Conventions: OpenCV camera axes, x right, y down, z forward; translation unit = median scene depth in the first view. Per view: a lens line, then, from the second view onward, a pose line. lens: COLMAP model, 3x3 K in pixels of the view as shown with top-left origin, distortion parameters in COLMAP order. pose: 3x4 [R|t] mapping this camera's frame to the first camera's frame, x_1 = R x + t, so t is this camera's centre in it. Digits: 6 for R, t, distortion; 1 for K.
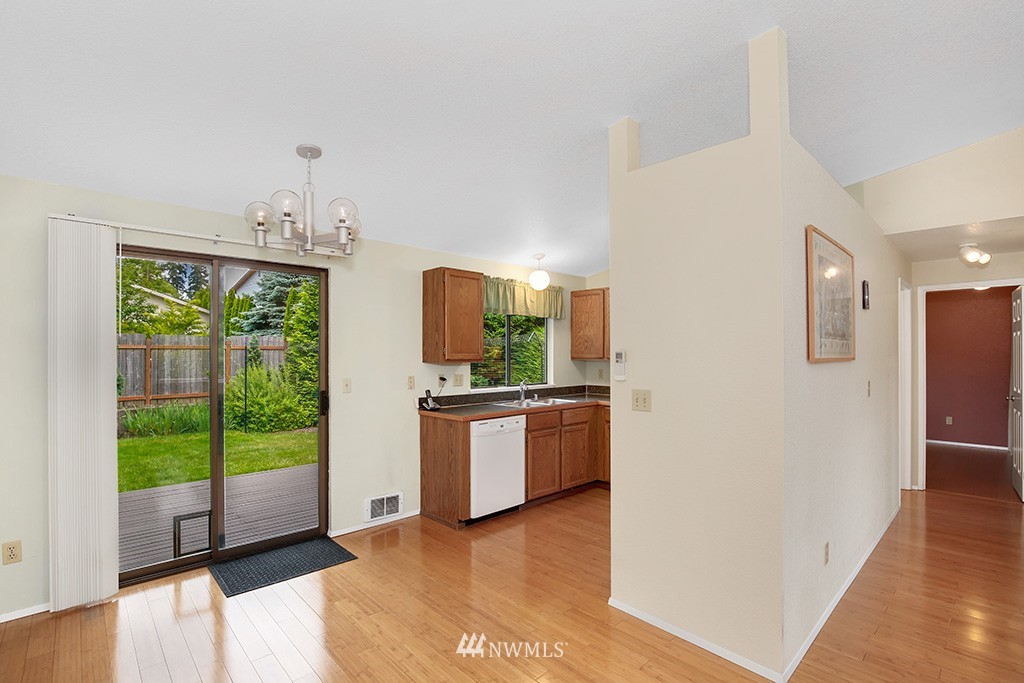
lens RADIAL K [[481.6, 0, 508.0], [0, 481.6, 356.1], [0, 0, 1]] dist [-0.000682, 0.003298]
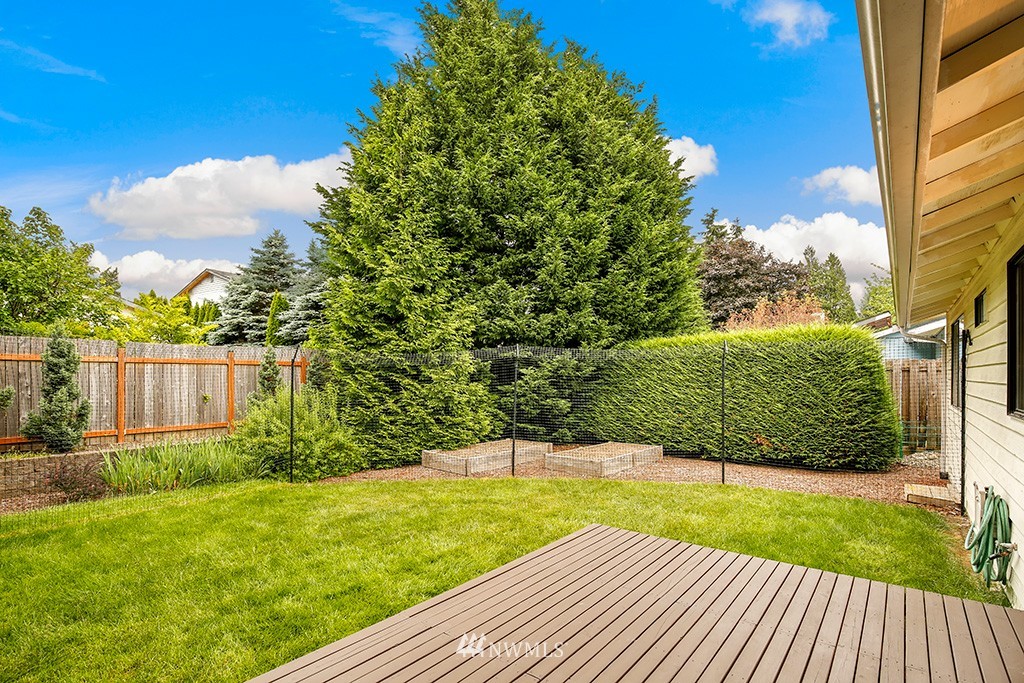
lens RADIAL K [[479.2, 0, 511.1], [0, 479.2, 377.8], [0, 0, 1]] dist [-0.002334, -0.000074]
pose [[0.990388, 0.002909, 0.138285, -0.265378], [-0.002609, 0.999994, -0.002352, 0.007394], [-0.138291, 0.001968, 0.990390, 0.221949]]
